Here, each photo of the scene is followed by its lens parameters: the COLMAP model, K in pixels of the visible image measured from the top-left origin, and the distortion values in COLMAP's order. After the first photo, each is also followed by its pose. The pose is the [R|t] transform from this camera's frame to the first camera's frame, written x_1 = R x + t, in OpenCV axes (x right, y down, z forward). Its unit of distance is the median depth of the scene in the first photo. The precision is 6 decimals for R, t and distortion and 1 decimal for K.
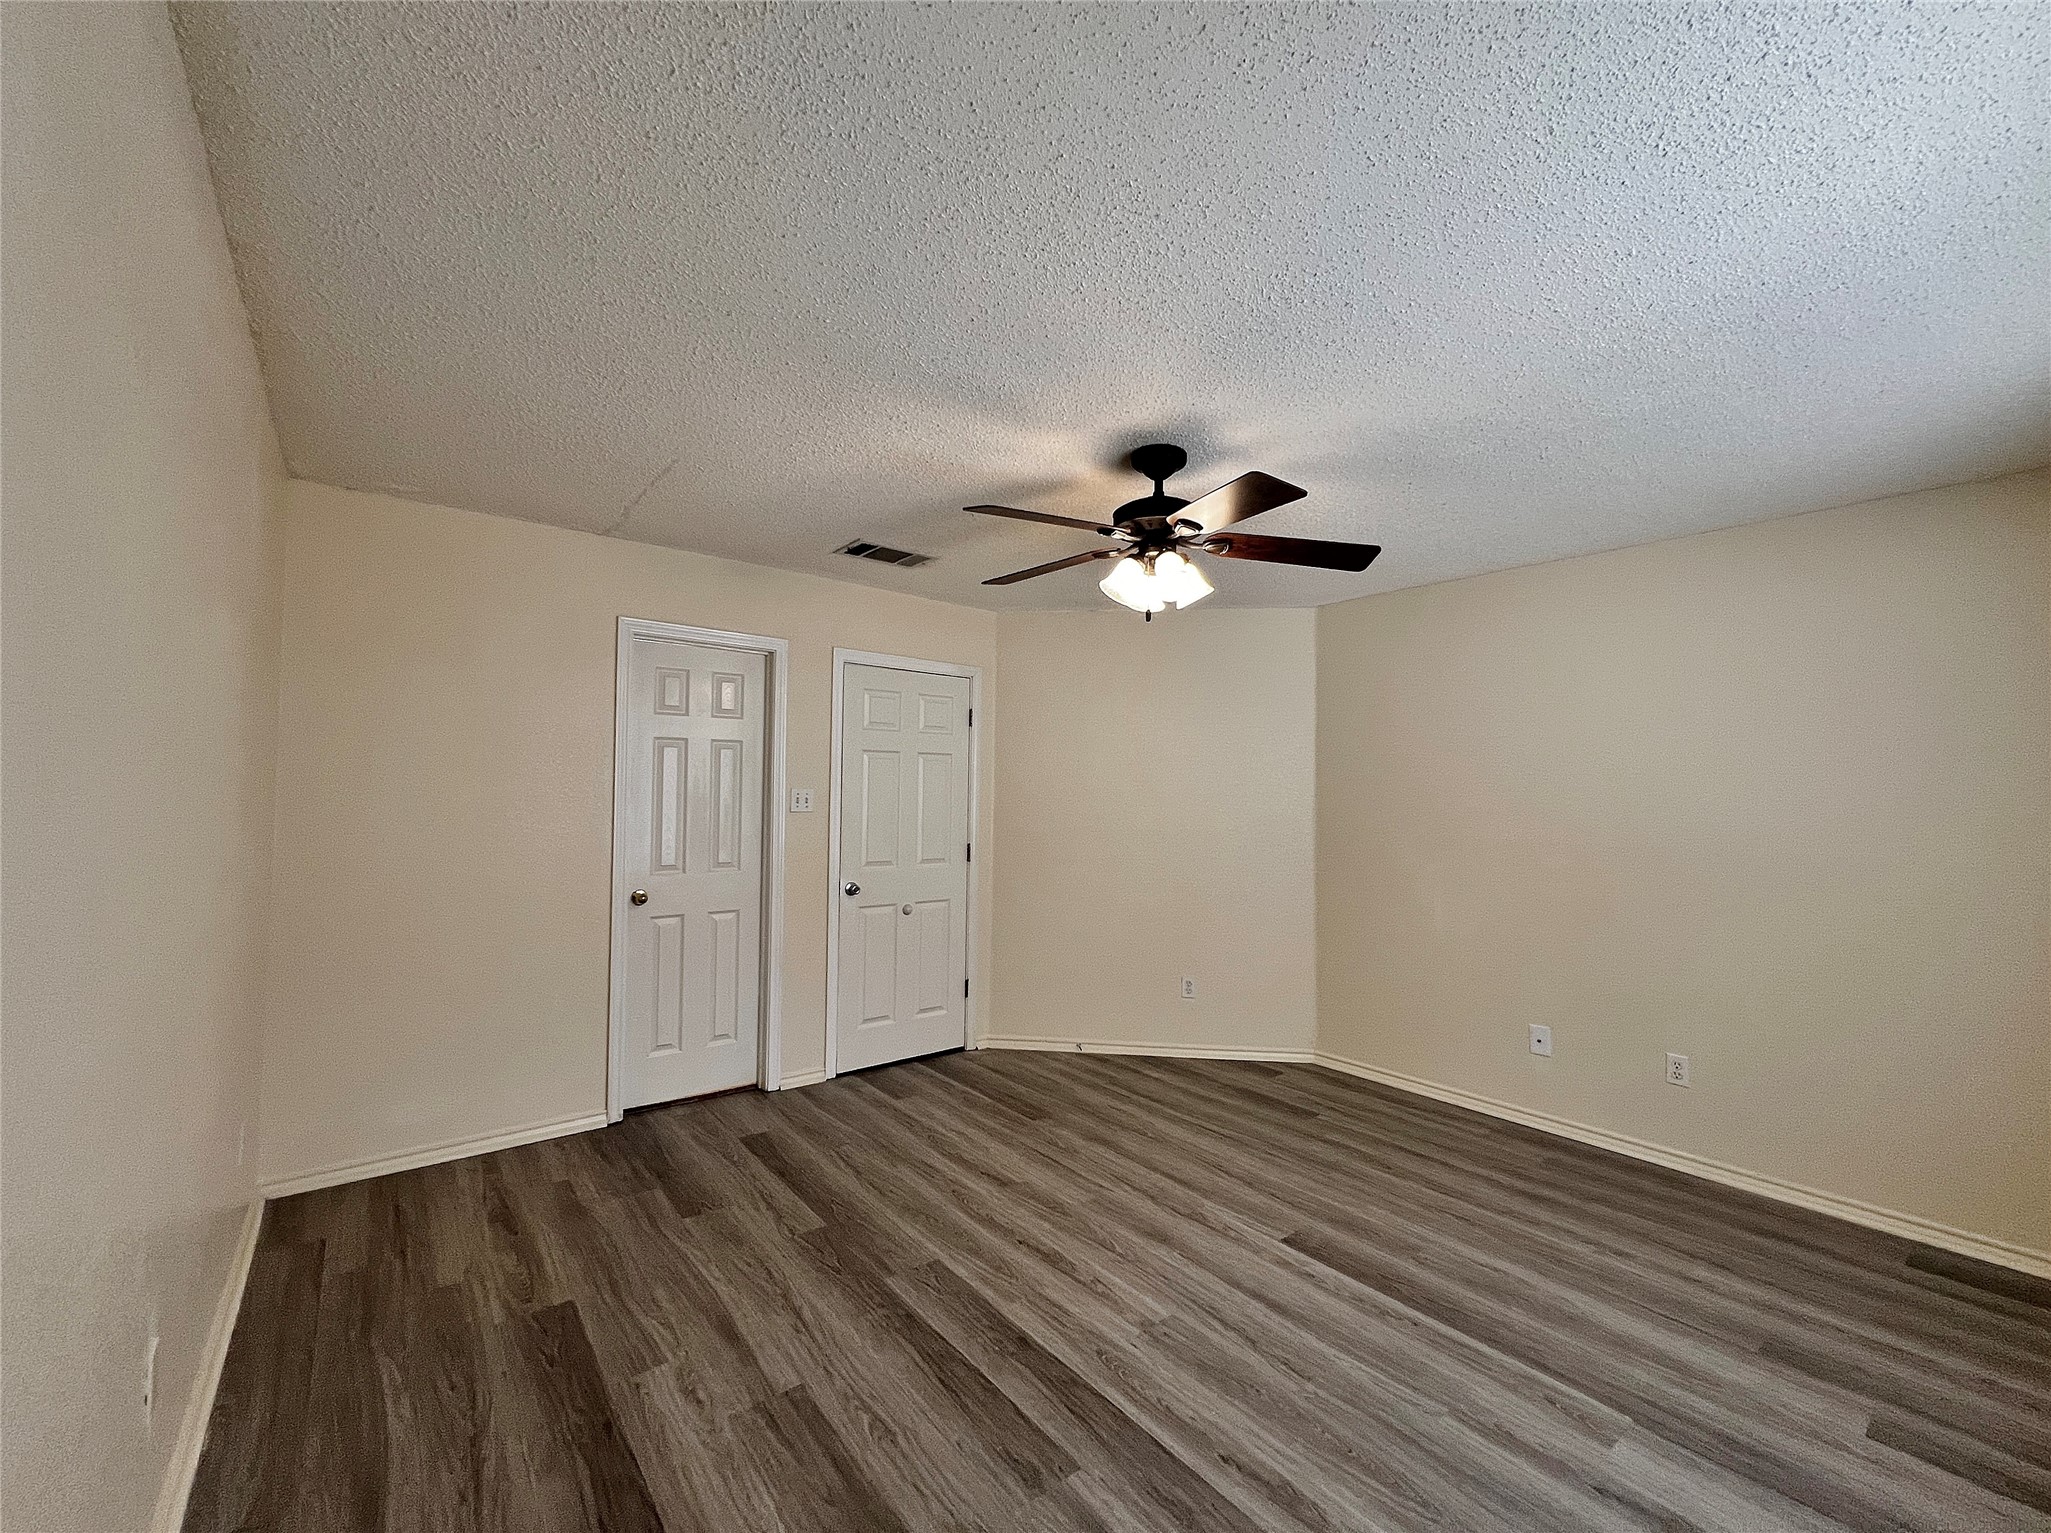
lens RADIAL K [[827.8, 0, 1026.4], [0, 827.8, 774.0], [0, 0, 1]] dist [-0.004160, 0.000105]
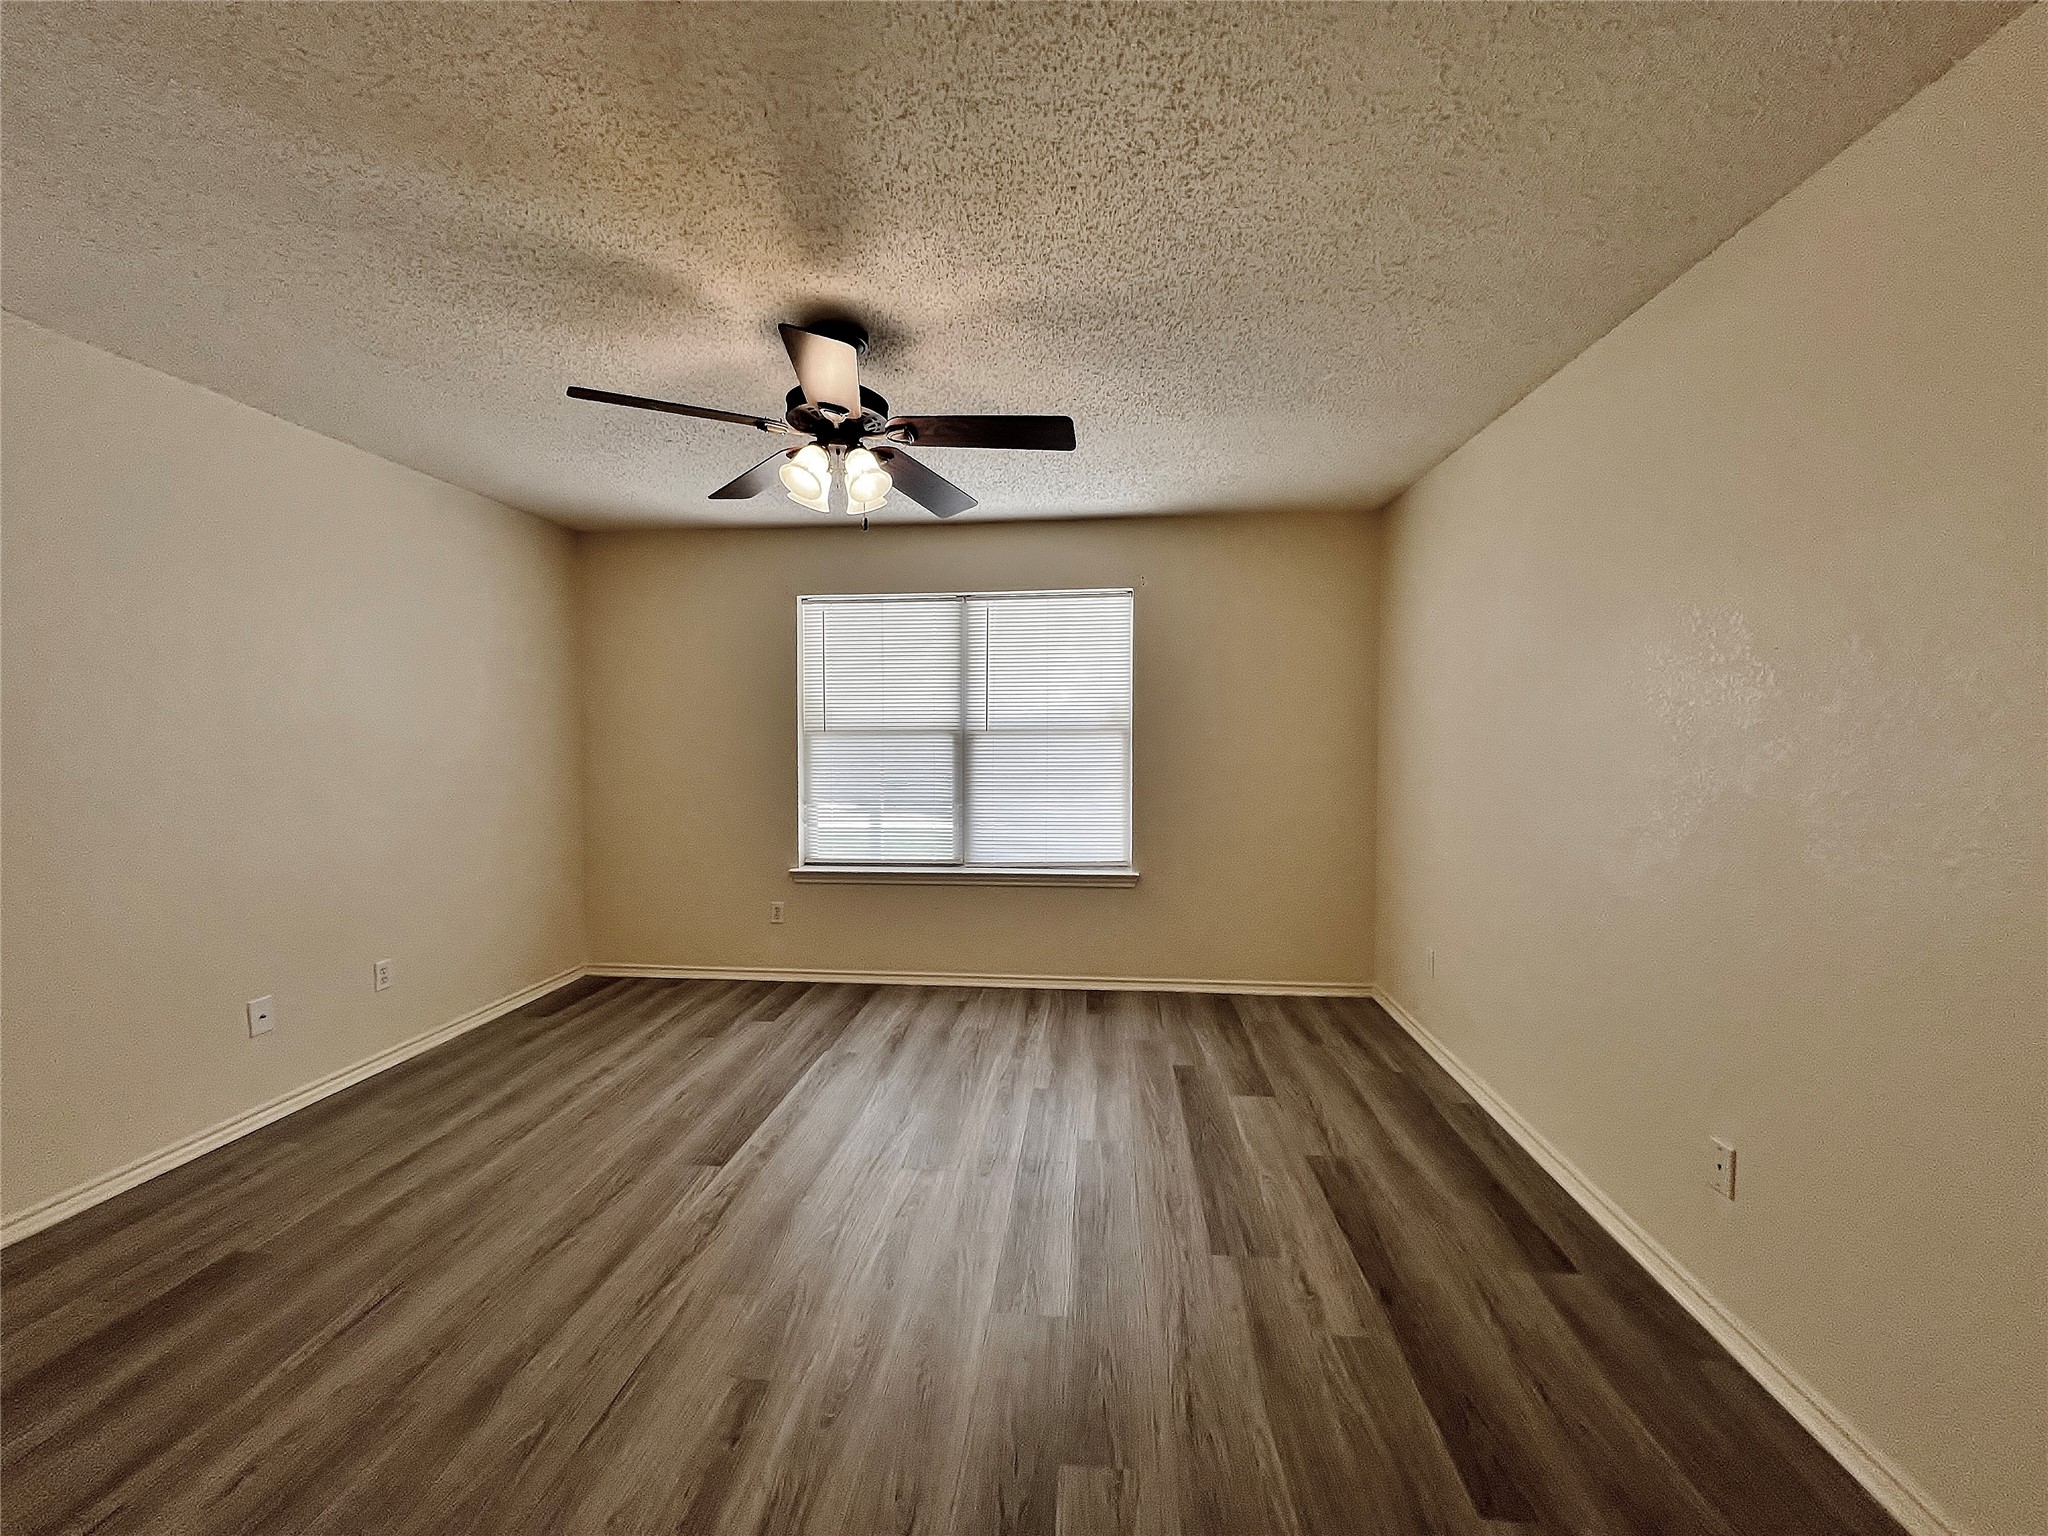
lens RADIAL K [[814.1, 0, 1023.1], [0, 814.1, 762.9], [0, 0, 1]] dist [-0.000316, -0.000035]
pose [[-0.718322, -0.042927, 0.694385, -0.612668], [-0.032900, 0.999074, 0.027728, 0.046103], [-0.694932, -0.002928, -0.719069, 1.469262]]
